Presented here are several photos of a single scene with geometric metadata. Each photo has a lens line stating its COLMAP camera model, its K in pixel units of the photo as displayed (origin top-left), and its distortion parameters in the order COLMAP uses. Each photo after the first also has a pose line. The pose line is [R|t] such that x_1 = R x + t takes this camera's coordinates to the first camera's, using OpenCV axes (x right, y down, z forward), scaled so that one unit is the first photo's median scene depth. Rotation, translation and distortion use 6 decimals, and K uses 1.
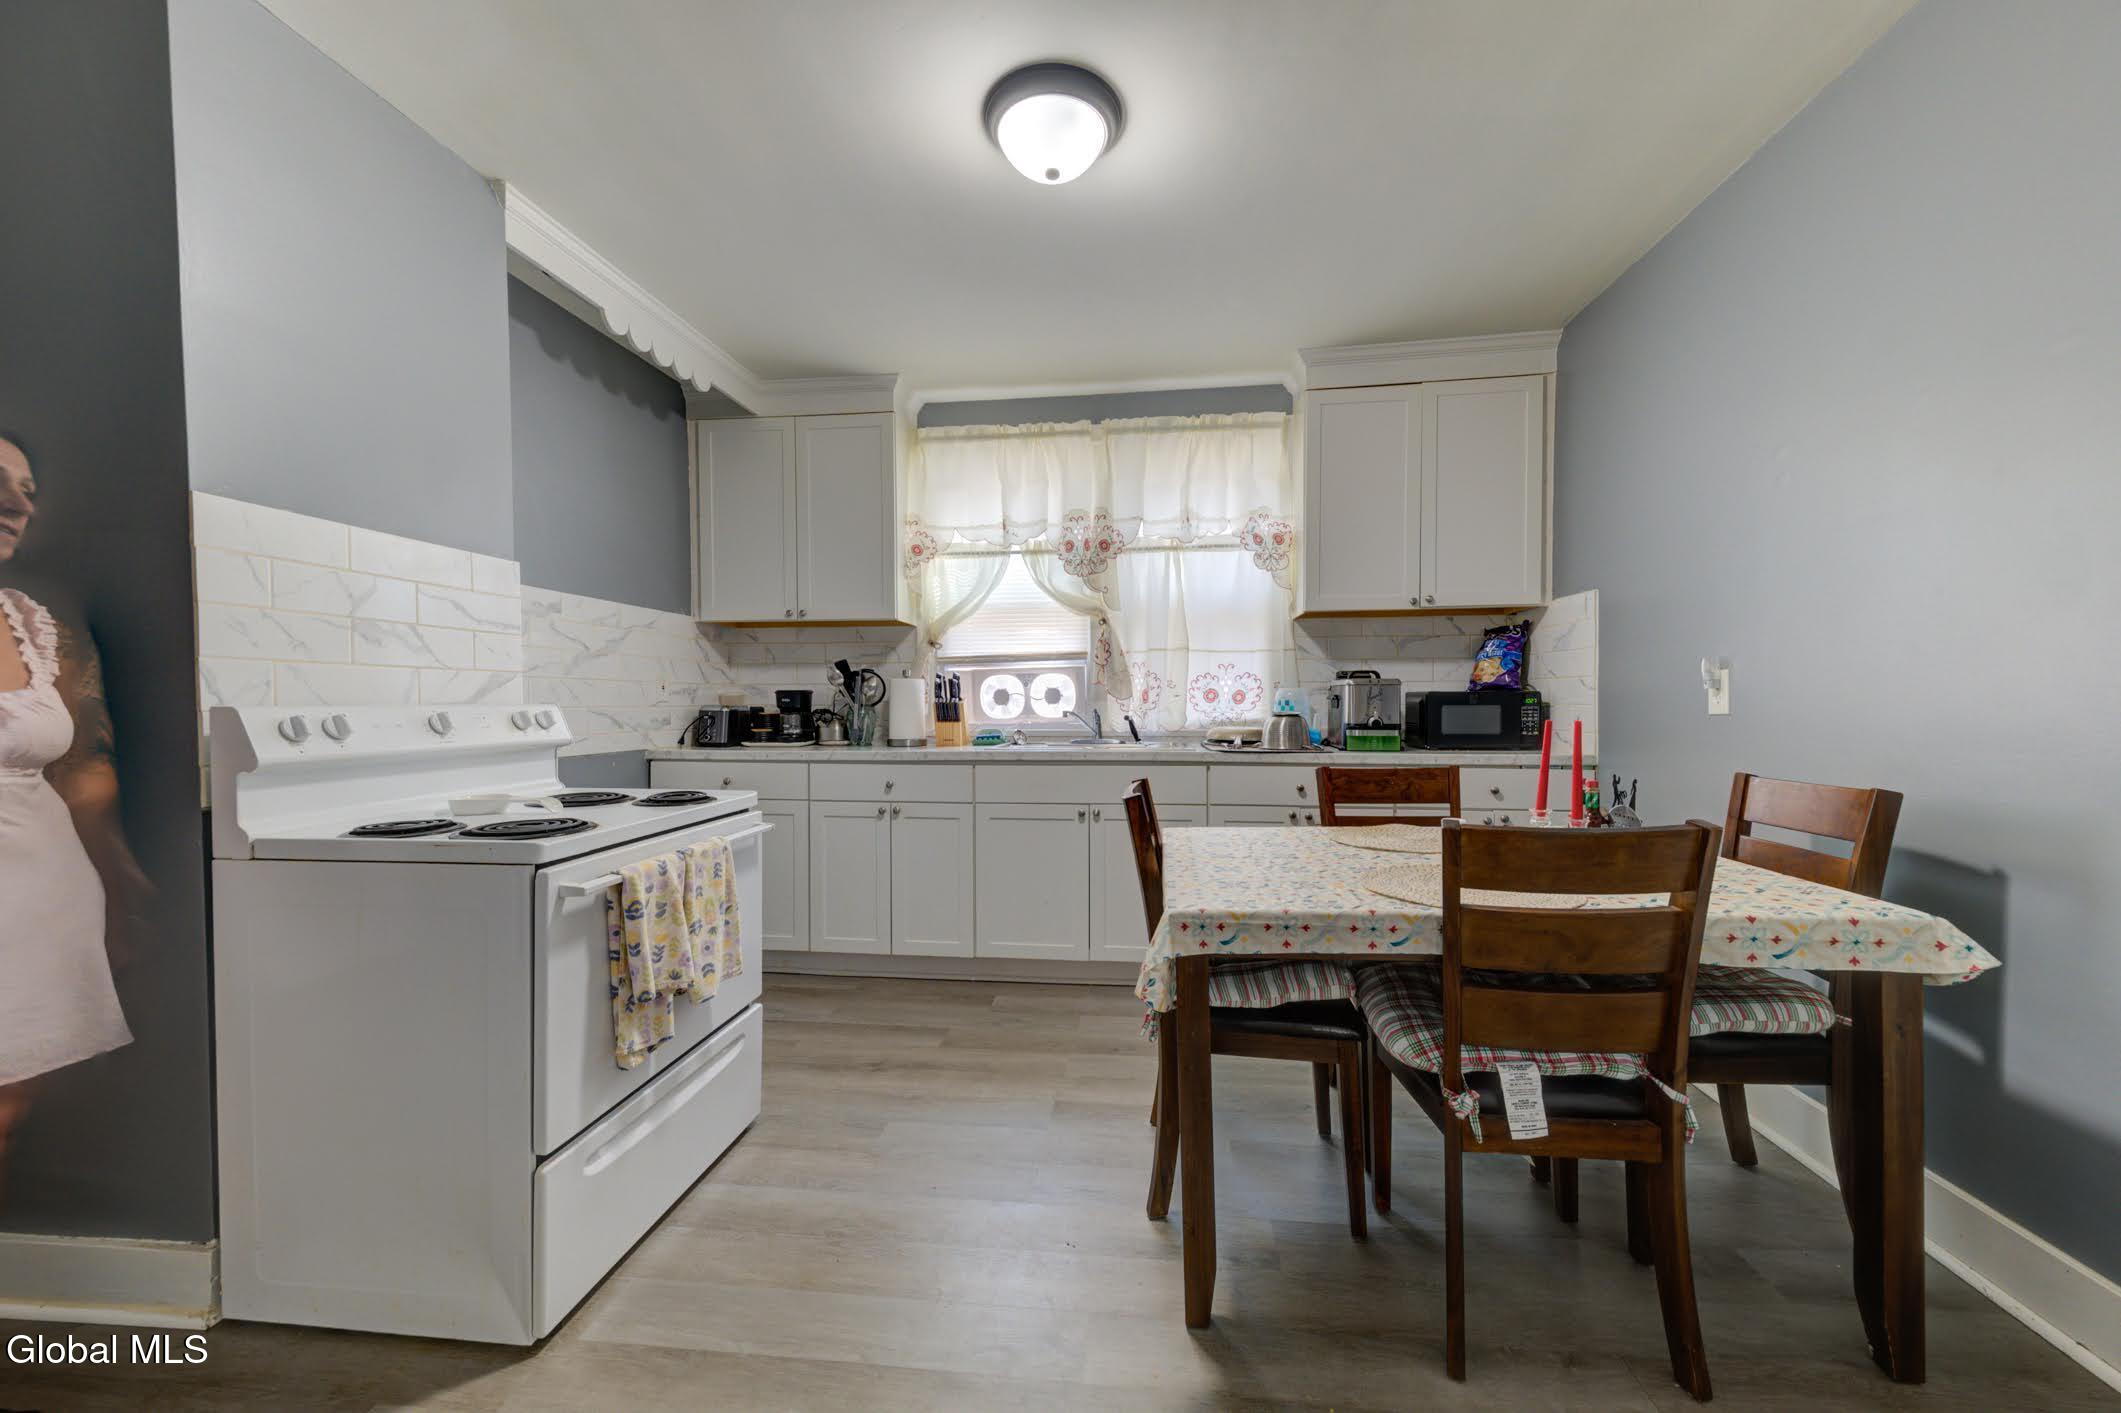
lens RADIAL K [[777.7, 0, 1065.0], [0, 777.7, 715.0], [0, 0, 1]] dist [0.017541, 0.000055]
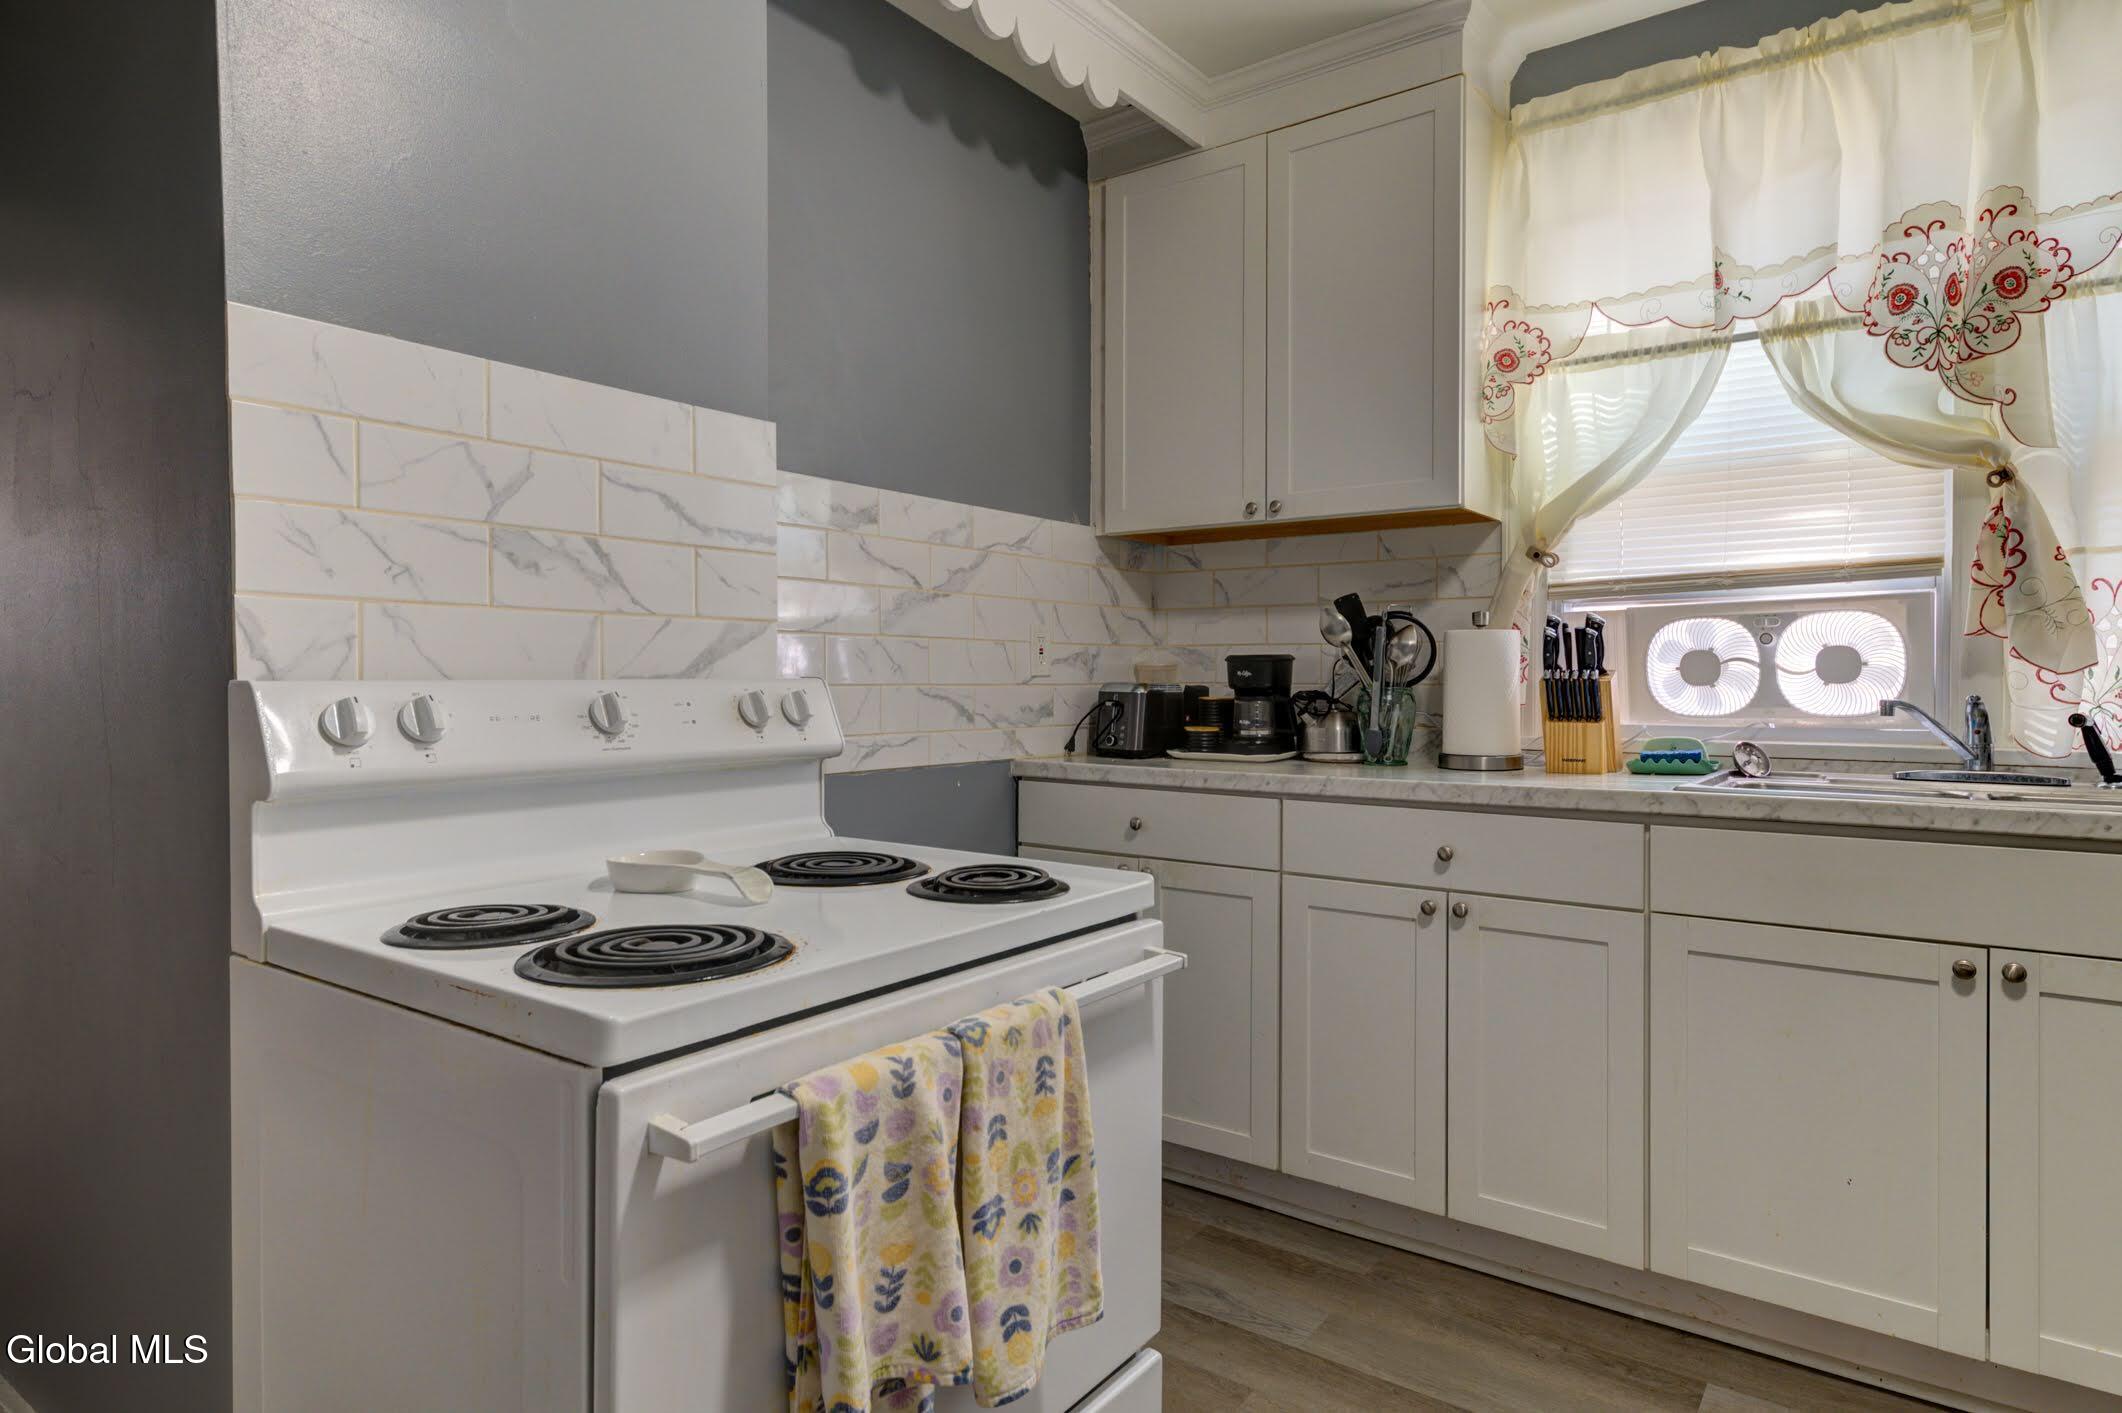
lens RADIAL K [[1207.1, 0, 1065.8], [0, 1207.1, 692.3], [0, 0, 1]] dist [0.019825, -0.000328]
pose [[0.871221, 0.008523, -0.490818, -0.060633], [-0.011371, 0.999931, -0.002820, -0.002726], [0.490760, 0.008038, 0.871258, 0.225927]]
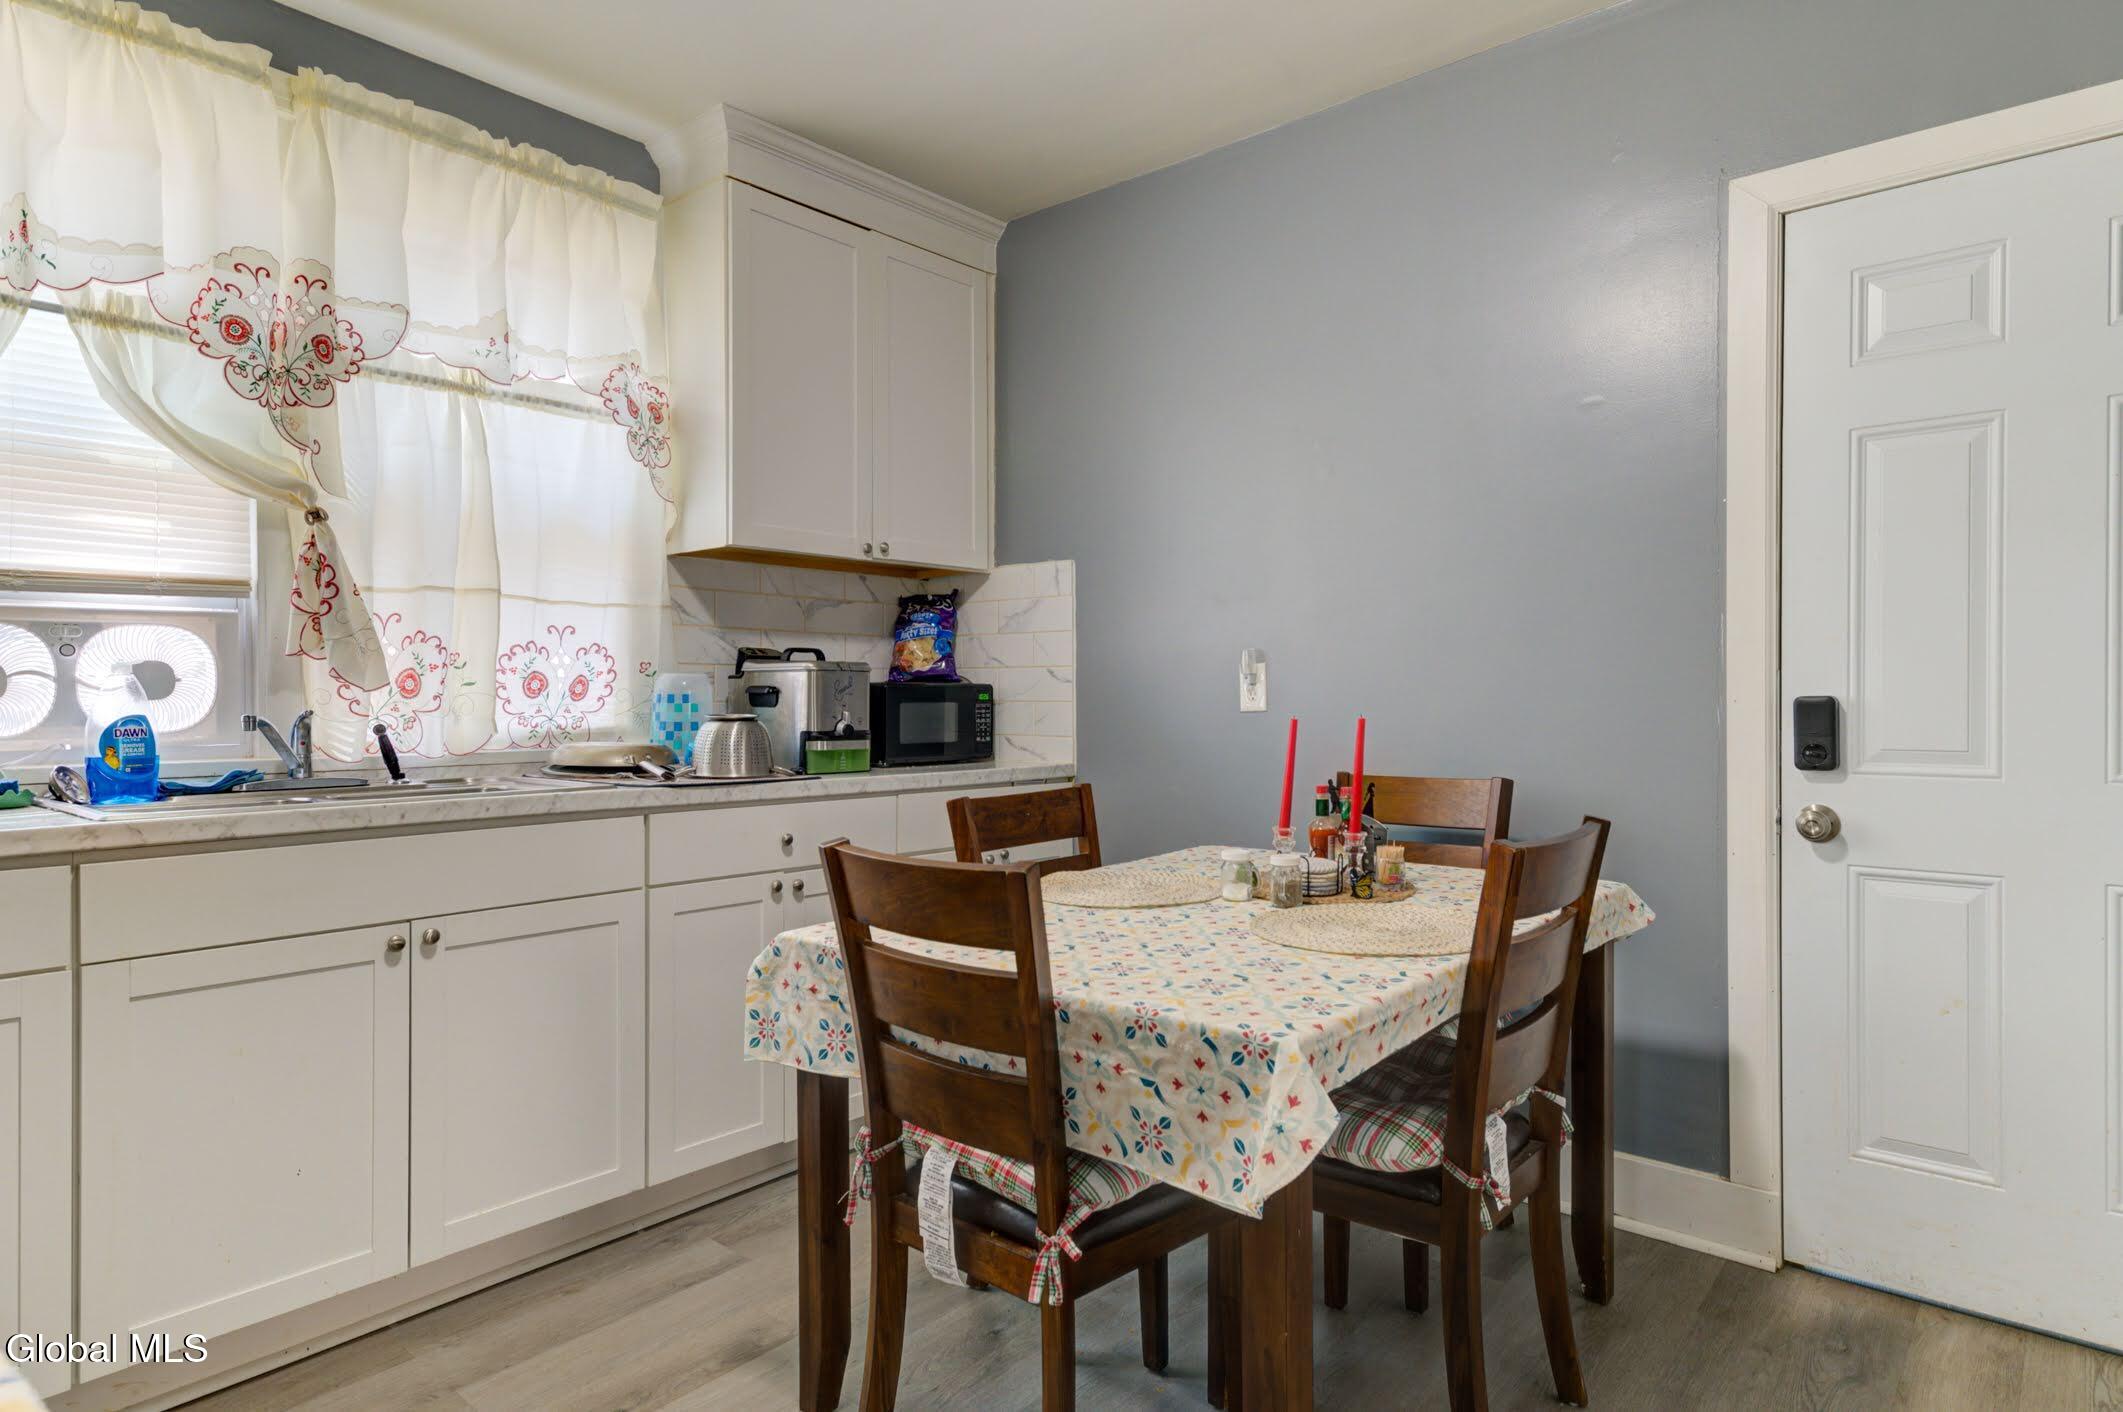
lens RADIAL K [[1208.2, 0, 1063.6], [0, 1208.2, 712.5], [0, 0, 1]] dist [0.018910, -0.000600]
pose [[0.553915, -0.007190, 0.832542, -0.301808], [0.011819, 0.999930, 0.000772, -0.002270], [-0.832489, 0.009412, 0.553961, 0.254225]]
